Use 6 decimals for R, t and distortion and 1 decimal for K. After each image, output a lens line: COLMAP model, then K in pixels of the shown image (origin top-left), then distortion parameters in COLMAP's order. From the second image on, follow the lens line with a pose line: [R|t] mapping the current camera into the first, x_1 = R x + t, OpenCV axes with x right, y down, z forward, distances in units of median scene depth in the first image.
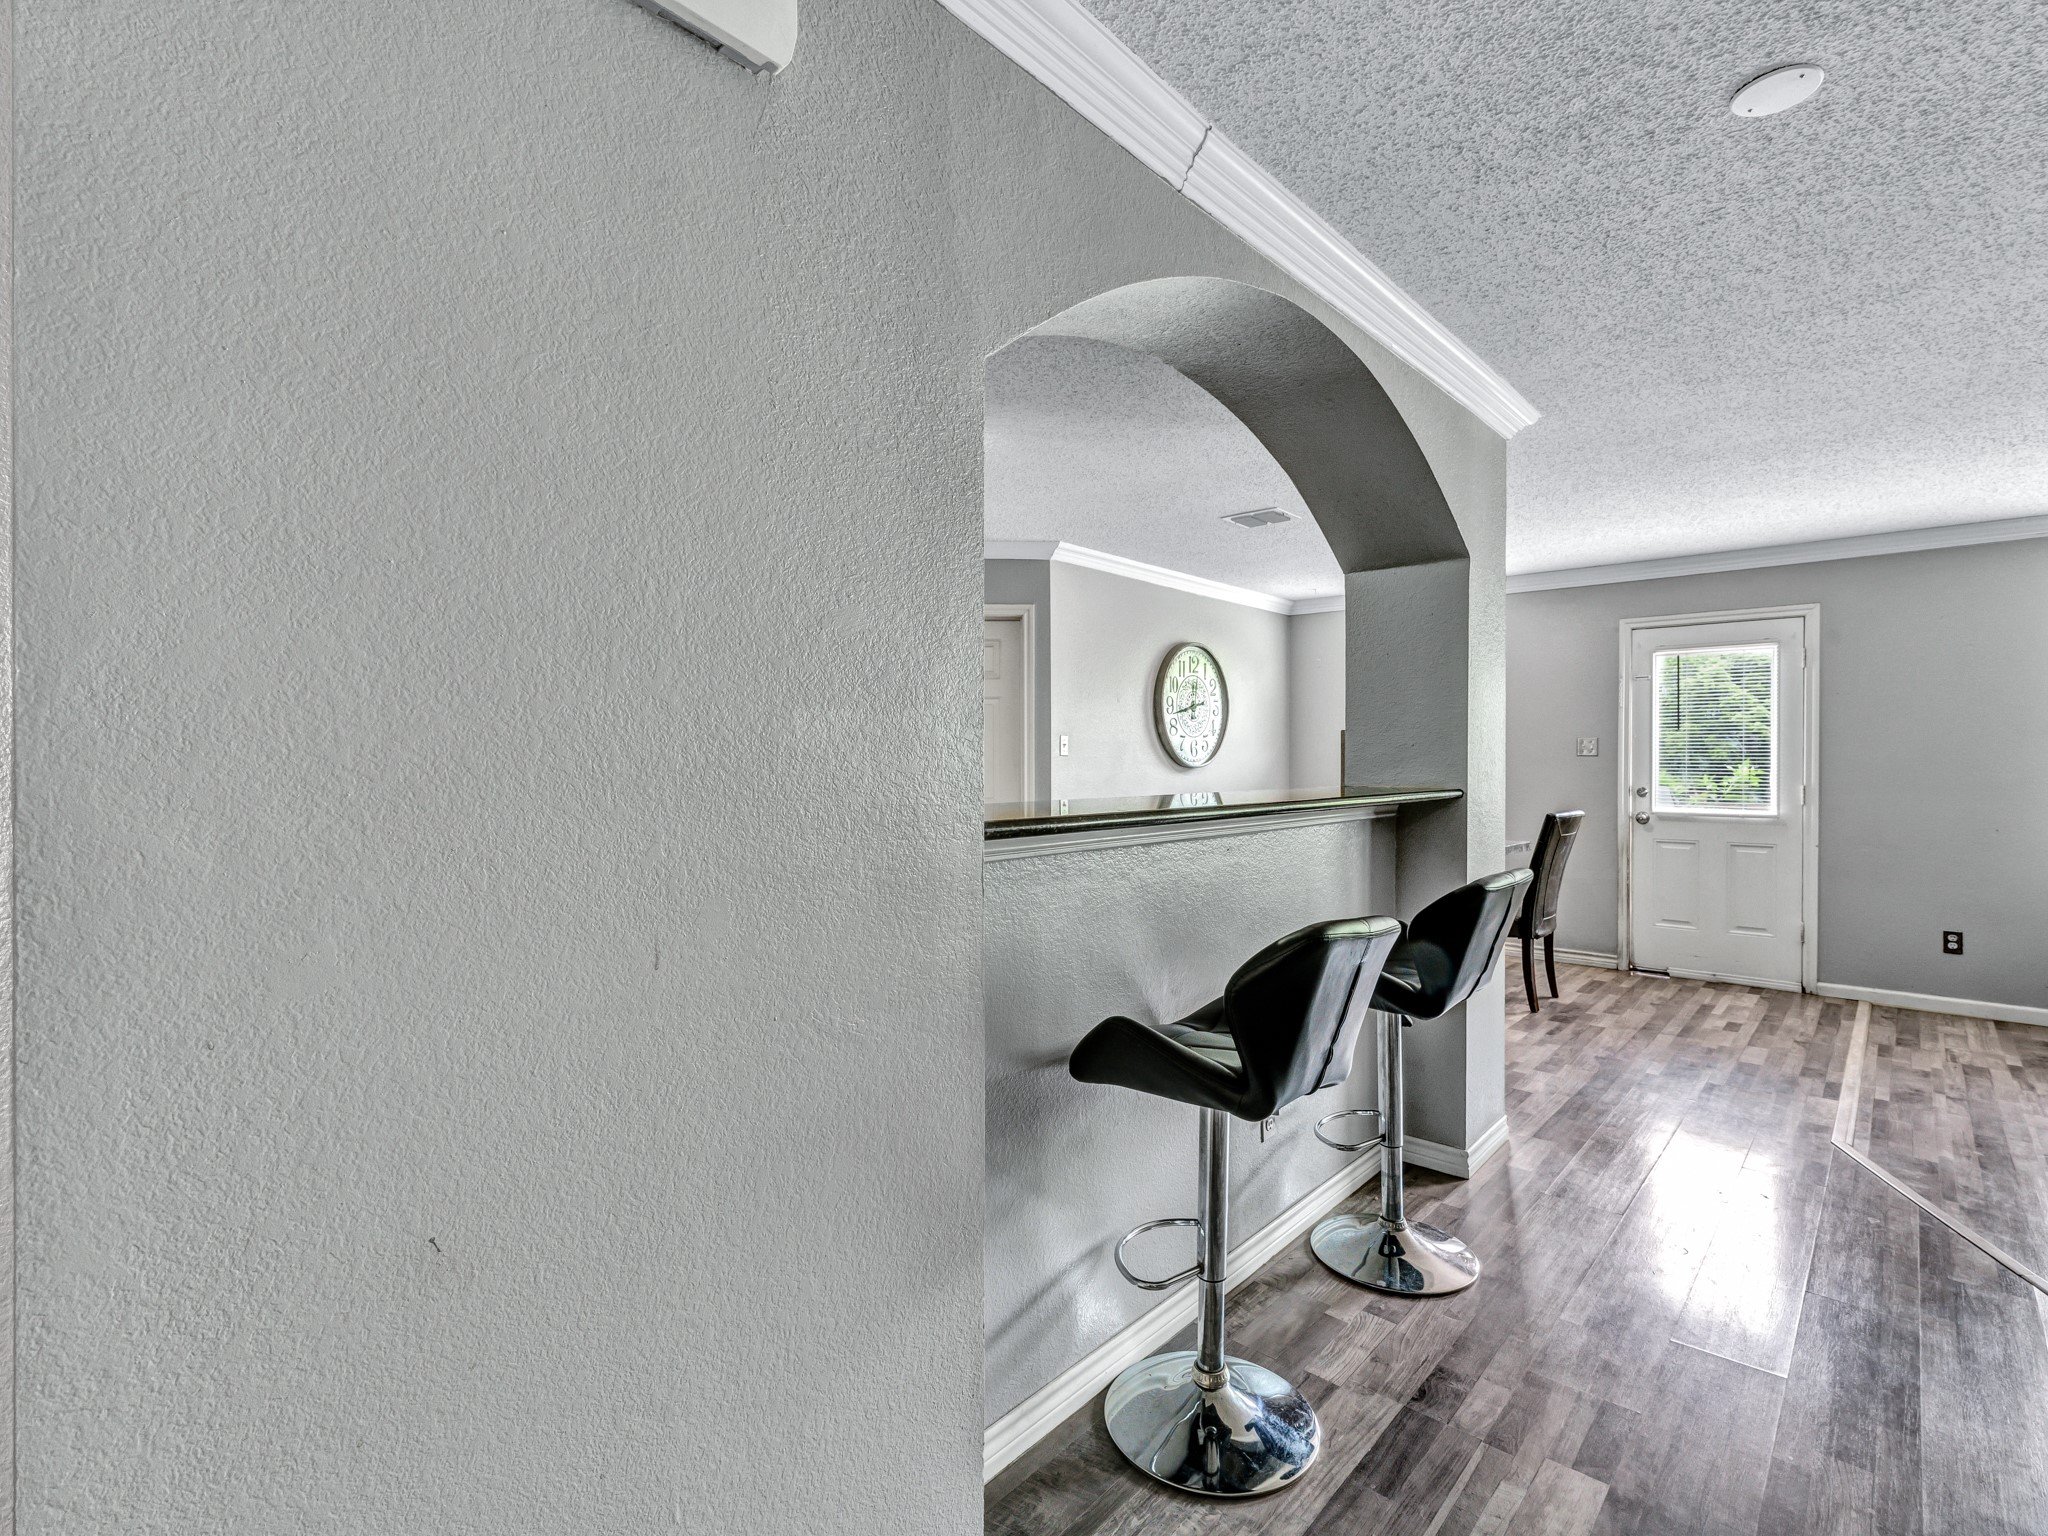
lens RADIAL K [[985.7, 0, 1020.3], [0, 985.7, 774.2], [0, 0, 1]] dist [0.000680, -0.000215]
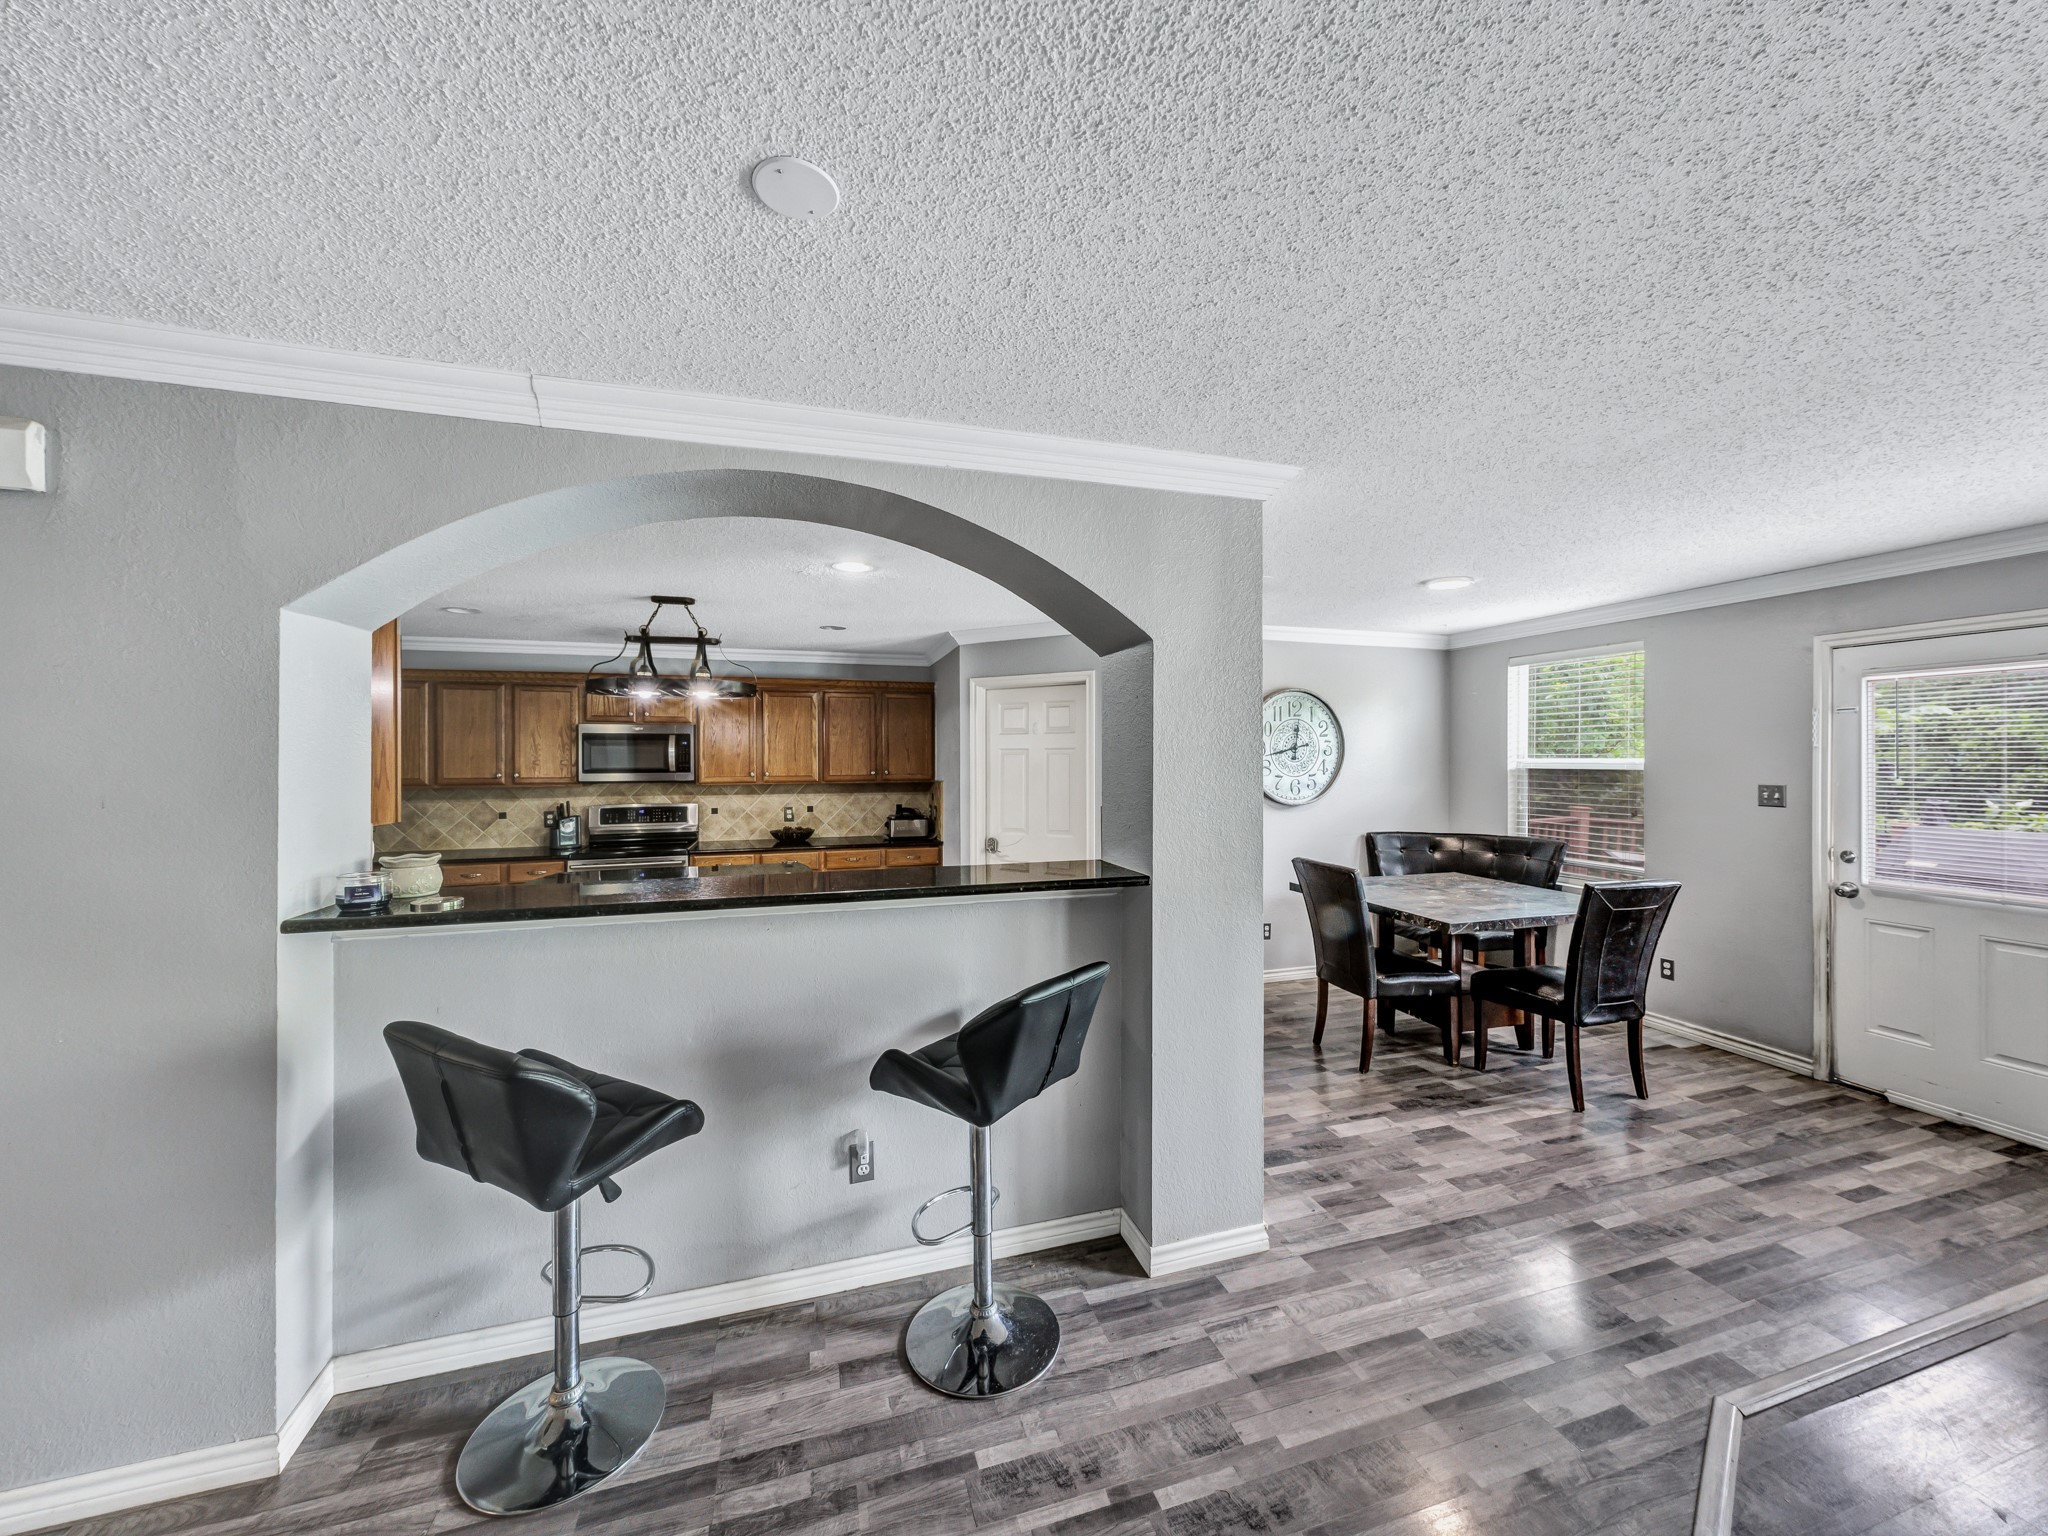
lens RADIAL K [[767.6, 0, 1024.0], [0, 767.6, 768.0], [0, 0, 1]] dist [-0.001197, -0.000148]
pose [[0.858230, 0.002353, -0.513259, 0.393515], [-0.004579, 0.999985, -0.003073, -0.048274], [0.513244, 0.004988, 0.858228, 0.150988]]
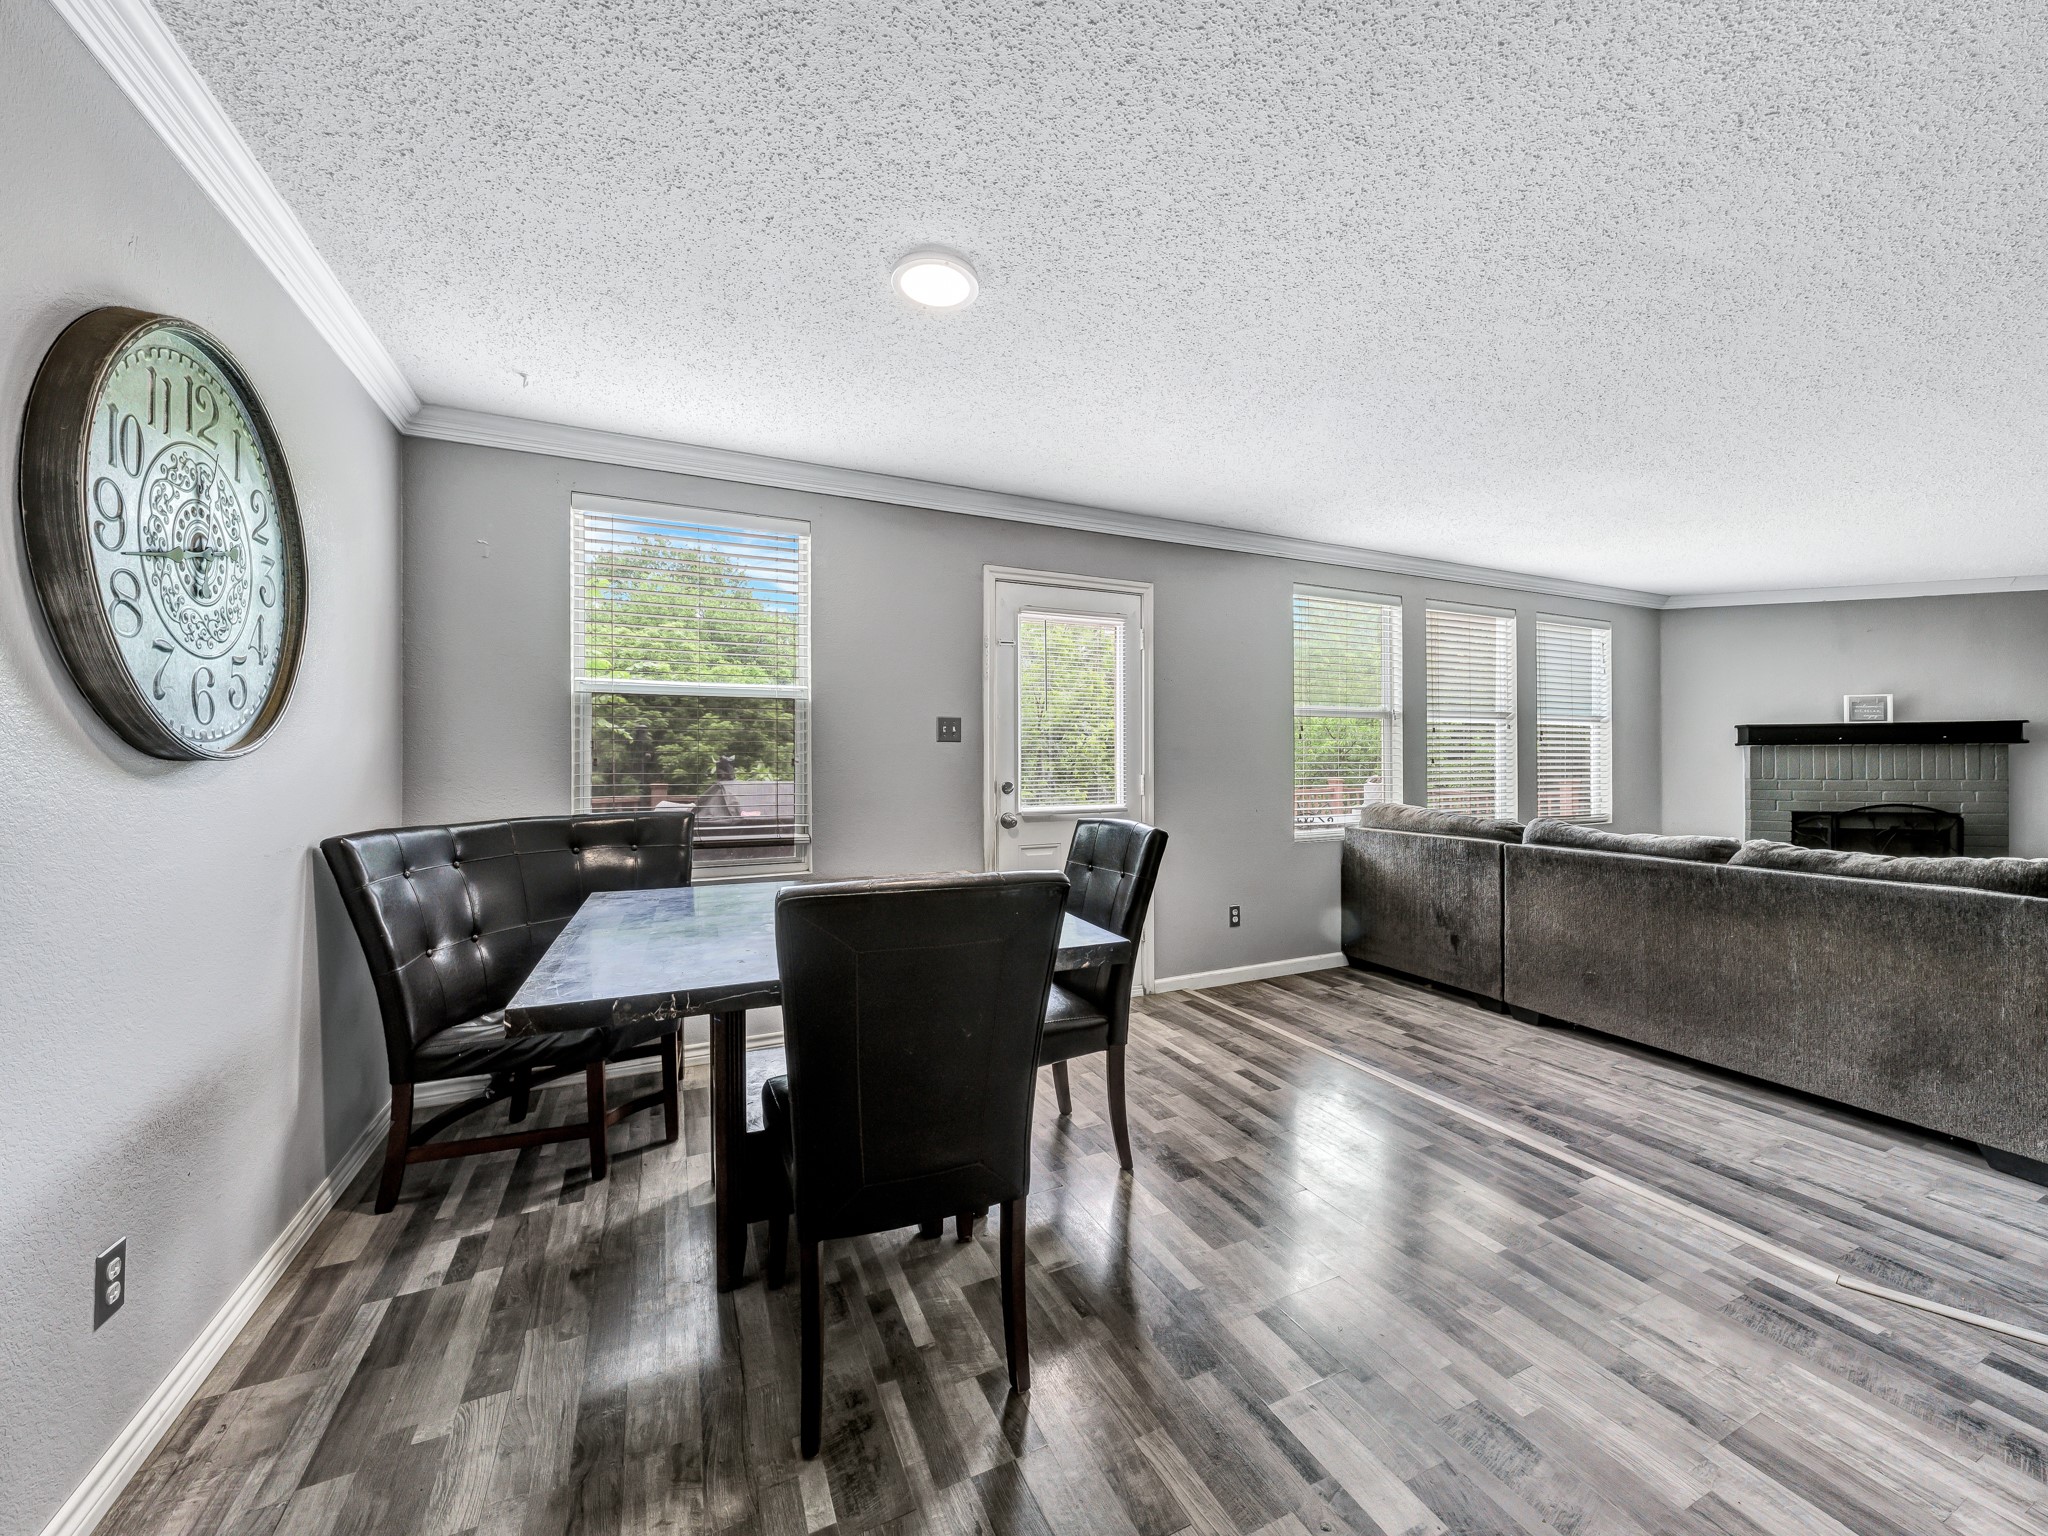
lens RADIAL K [[783.1, 0, 1034.5], [0, 783.1, 751.8], [0, 0, 1]] dist [-0.000120, -0.000236]
pose [[0.376421, 0.005849, 0.926430, 0.058716], [0.018056, 0.999744, -0.013648, -0.001613], [-0.926273, 0.021865, 0.376219, 0.763465]]
